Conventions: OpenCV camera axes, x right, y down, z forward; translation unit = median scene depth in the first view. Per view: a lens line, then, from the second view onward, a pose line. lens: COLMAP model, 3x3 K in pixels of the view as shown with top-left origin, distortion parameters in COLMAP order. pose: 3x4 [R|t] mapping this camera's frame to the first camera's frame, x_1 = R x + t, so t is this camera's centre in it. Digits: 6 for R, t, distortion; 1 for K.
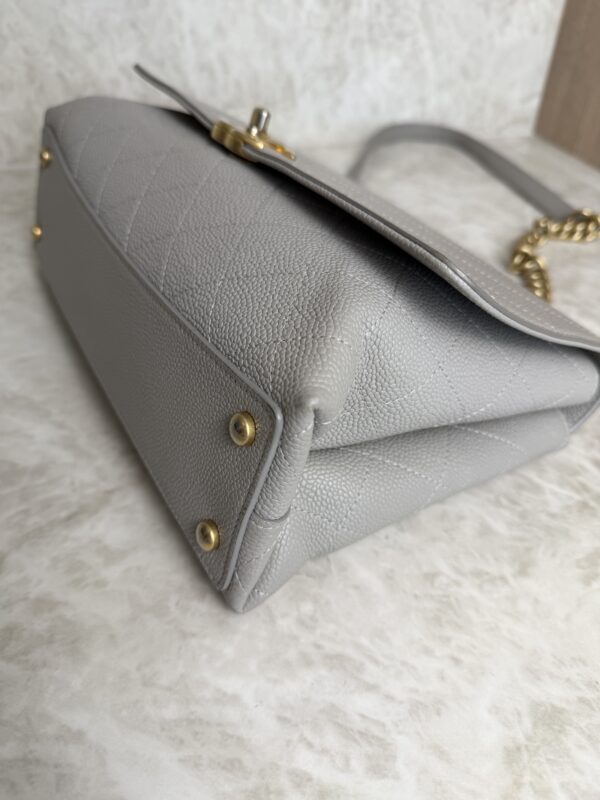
lens RADIAL K [[592.9, 0, 300.5], [0, 592.9, 406.1], [0, 0, 1]] dist [-0.049544, 0.001894]
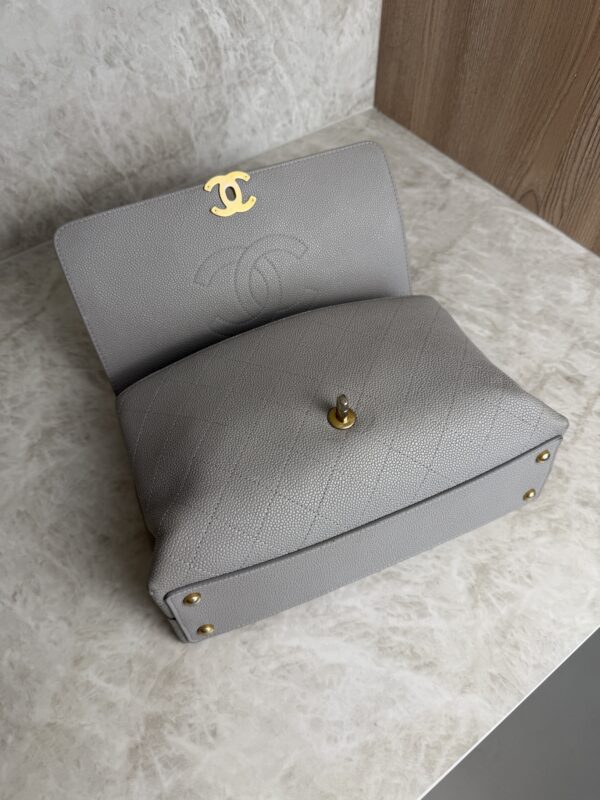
lens RADIAL K [[583.1, 0, 298.6], [0, 583.1, 397.0], [0, 0, 1]] dist [-0.017313, -0.002520]
pose [[0.943964, -0.291472, 0.154844, -0.375849], [0.245955, 0.934074, 0.258865, -0.789509], [-0.220088, -0.206275, 0.953421, -0.814671]]
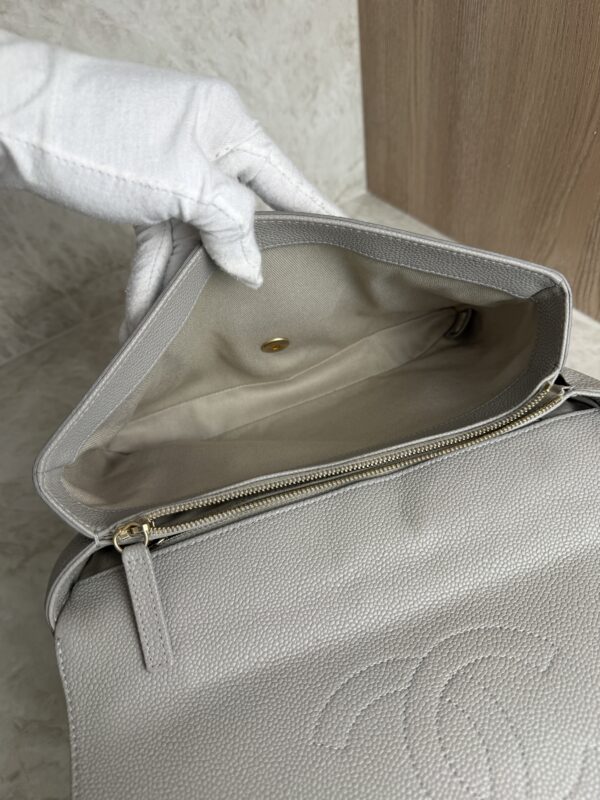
lens RADIAL K [[589.5, 0, 297.9], [0, 589.5, 399.7], [0, 0, 1]] dist [-0.035867, 0.006418]
pose [[0.943889, -0.316519, 0.094280, 0.175664], [0.306119, 0.945623, 0.109946, -0.823700], [-0.123953, -0.074916, 0.989456, -0.240074]]
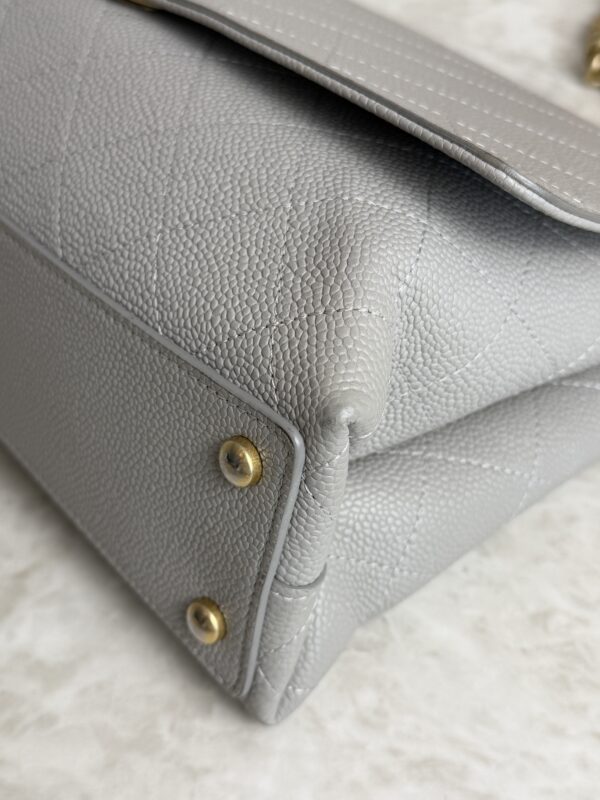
lens RADIAL K [[1086.0, 0, 300.0], [0, 1086.0, 400.0], [0, 0, 1]] dist [-0.164213, 0.810162]
pose [[0.984826, -0.167032, 0.047087, -0.064647], [0.162694, 0.983056, 0.084453, -0.101815], [-0.060395, -0.075511, 0.995314, -0.175138]]
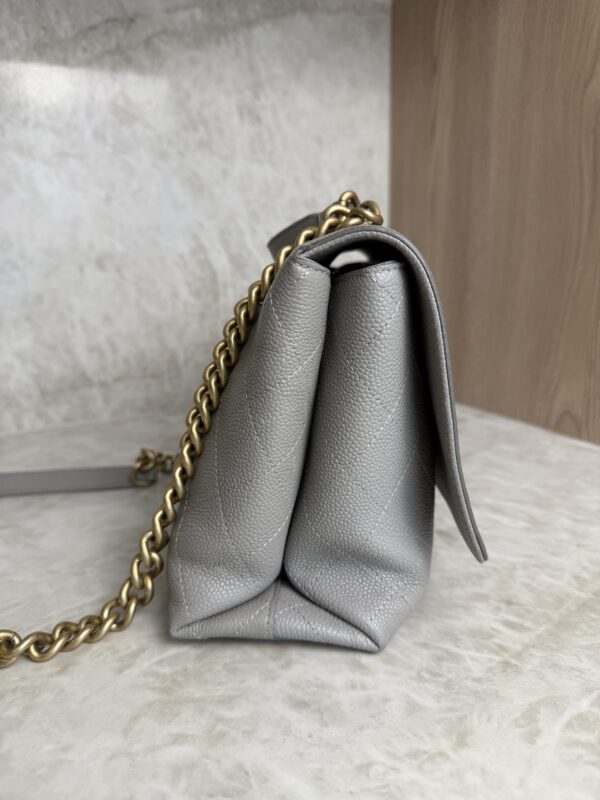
lens RADIAL K [[589.5, 0, 297.9], [0, 589.5, 399.7], [0, 0, 1]] dist [-0.035867, 0.006418]
pose [[0.979349, -0.092754, 0.179642, 0.020174], [0.164637, 0.881603, -0.442348, 0.183246], [-0.117343, 0.462789, 0.878668, -0.005612]]
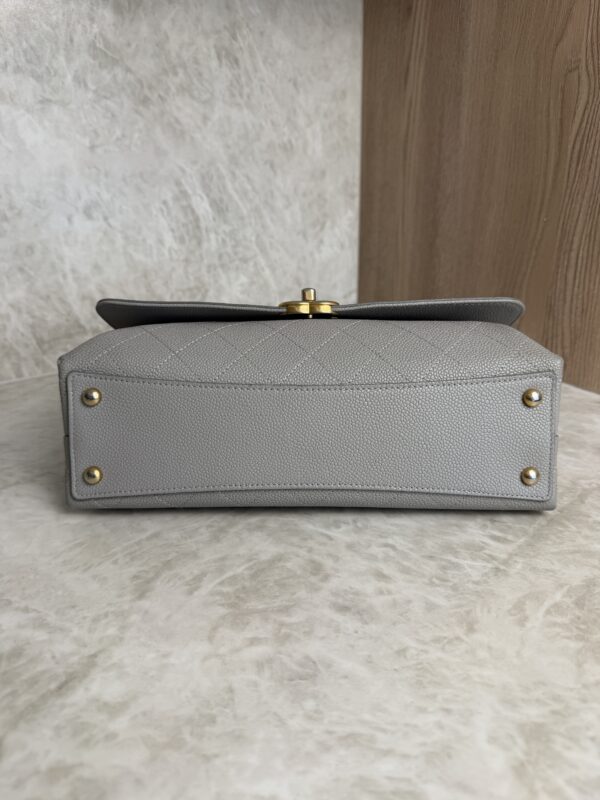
lens RADIAL K [[583.1, 0, 298.6], [0, 583.1, 397.0], [0, 0, 1]] dist [-0.017313, -0.002520]
pose [[0.956664, -0.145110, 0.252462, -0.201047], [0.221769, 0.924938, -0.308721, 0.141761], [-0.188713, 0.351331, 0.917035, -0.198873]]
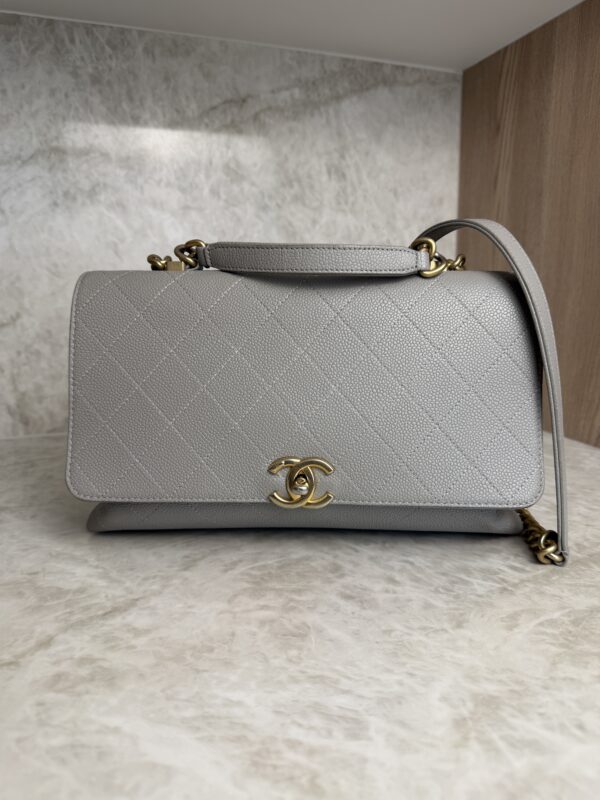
lens RADIAL K [[574.3, 0, 299.1], [0, 574.3, 403.7], [0, 0, 1]] dist [0.034067, -0.088232]
pose [[0.997764, -0.048462, 0.046020, -0.008105], [0.064997, 0.863874, -0.499496, 0.506291], [-0.015548, 0.501370, 0.865093, -0.363988]]
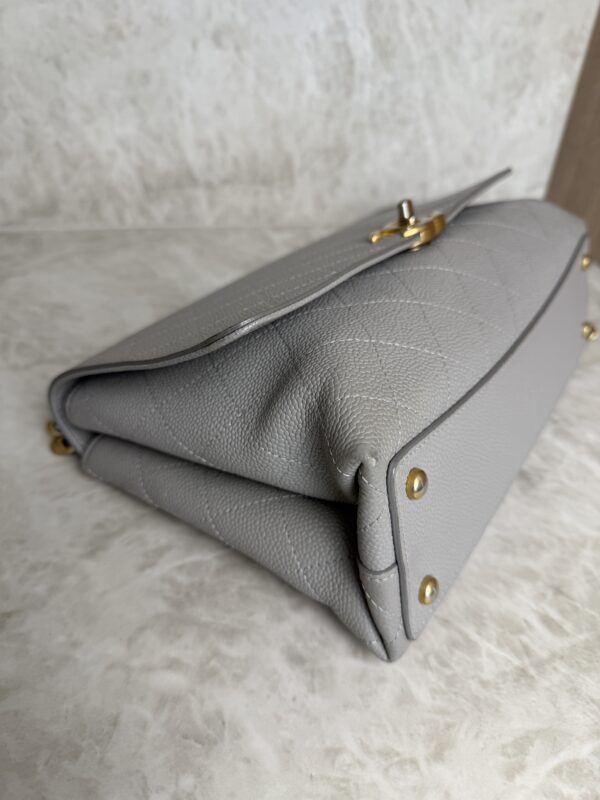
lens RADIAL K [[596.7, 0, 300.0], [0, 596.7, 400.0], [0, 0, 1]] dist [-0.048976, 0.009224]
pose [[0.996824, 0.071255, -0.035561, 0.174676], [-0.073961, 0.993909, -0.081702, -0.179175], [0.029523, 0.084073, 0.996022, 0.065316]]
